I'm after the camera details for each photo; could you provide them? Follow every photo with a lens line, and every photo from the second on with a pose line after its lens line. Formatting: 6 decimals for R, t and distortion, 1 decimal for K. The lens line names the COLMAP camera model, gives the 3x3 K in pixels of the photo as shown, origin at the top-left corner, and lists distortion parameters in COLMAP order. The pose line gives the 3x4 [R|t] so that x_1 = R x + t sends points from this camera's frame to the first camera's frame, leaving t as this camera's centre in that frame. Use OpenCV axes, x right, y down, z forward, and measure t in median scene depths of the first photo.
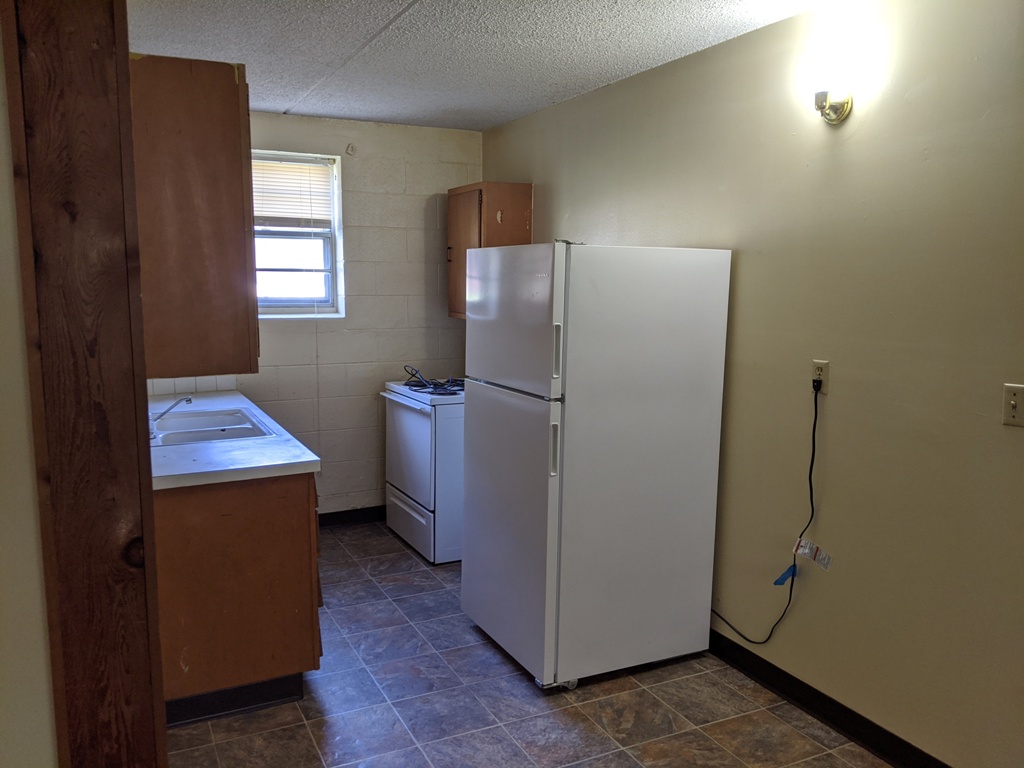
lens RADIAL K [[818.9, 0, 512.0], [0, 818.9, 384.0], [0, 0, 1]] dist [0.070737, -0.097655]
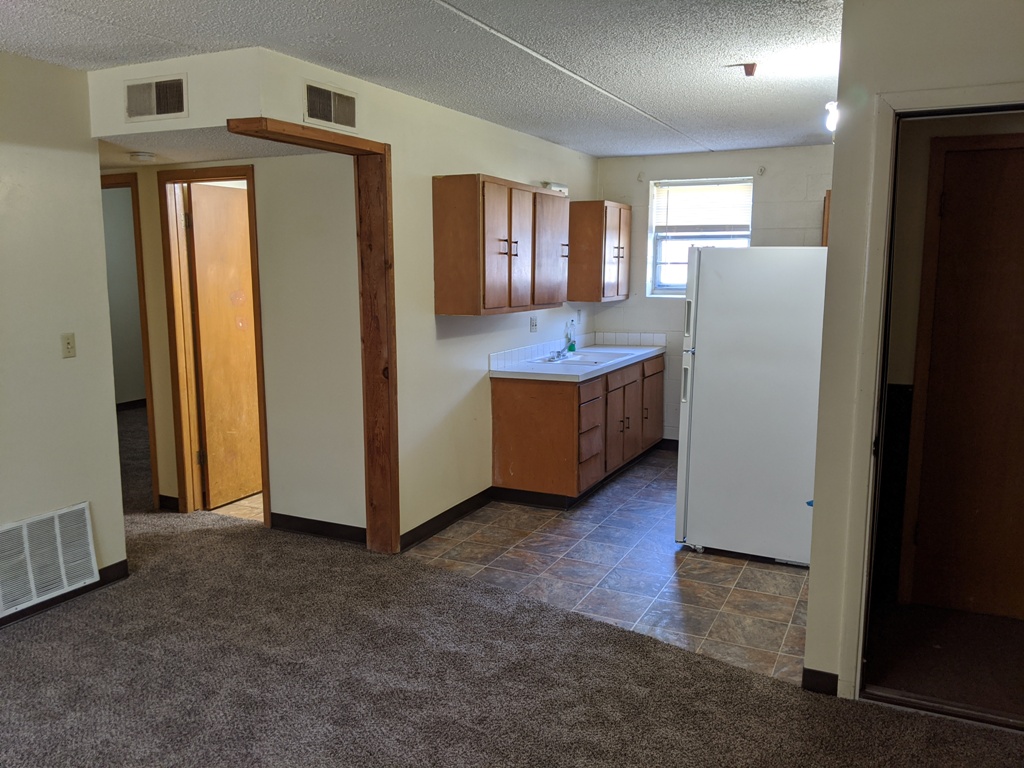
lens RADIAL K [[818.9, 0, 512.0], [0, 818.9, 384.0], [0, 0, 1]] dist [0.070737, -0.097655]
pose [[0.617438, 0.111279, -0.778709, 1.143659], [-0.100175, 0.993007, 0.062473, 0.018944], [0.780215, 0.039434, 0.624267, -0.211204]]
